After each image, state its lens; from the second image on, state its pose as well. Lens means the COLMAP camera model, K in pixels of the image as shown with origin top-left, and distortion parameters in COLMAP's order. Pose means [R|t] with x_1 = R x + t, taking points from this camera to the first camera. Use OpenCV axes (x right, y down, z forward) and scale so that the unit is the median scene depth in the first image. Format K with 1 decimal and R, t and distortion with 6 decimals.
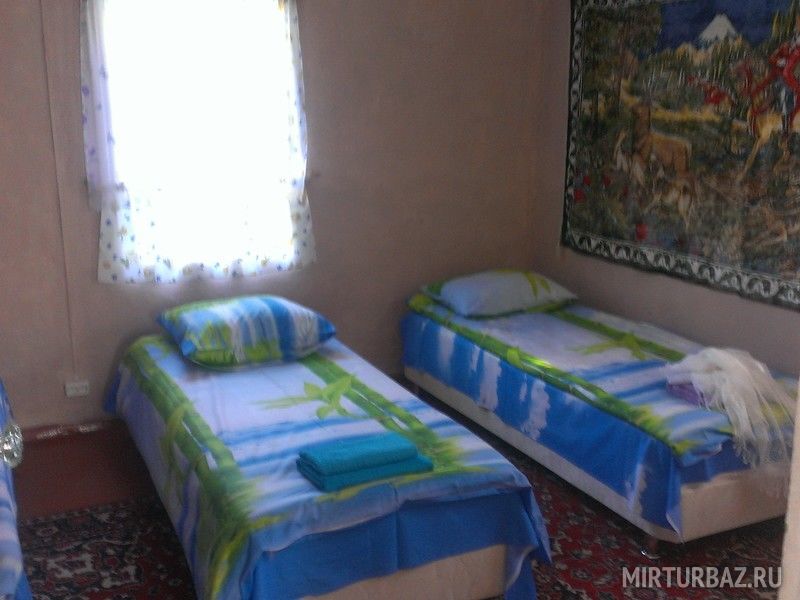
lens RADIAL K [[854.1, 0, 400.5], [0, 854.1, 287.8], [0, 0, 1]] dist [0.167401, -0.339806]
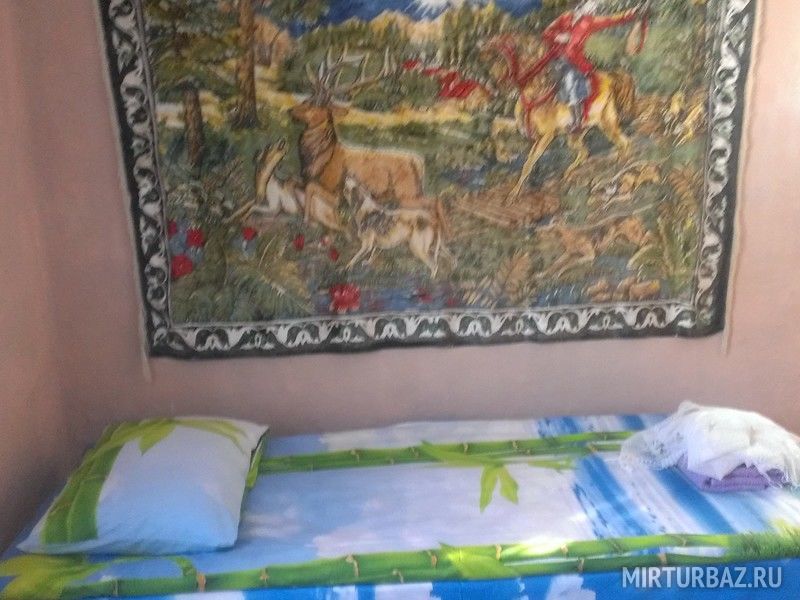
lens RADIAL K [[854.1, 0, 400.5], [0, 854.1, 287.8], [0, 0, 1]] dist [0.167401, -0.339806]
pose [[0.374003, -0.221112, 0.900684, -0.308049], [0.241570, 0.960866, 0.135575, -0.156521], [-0.895414, 0.166873, 0.412780, 0.720300]]
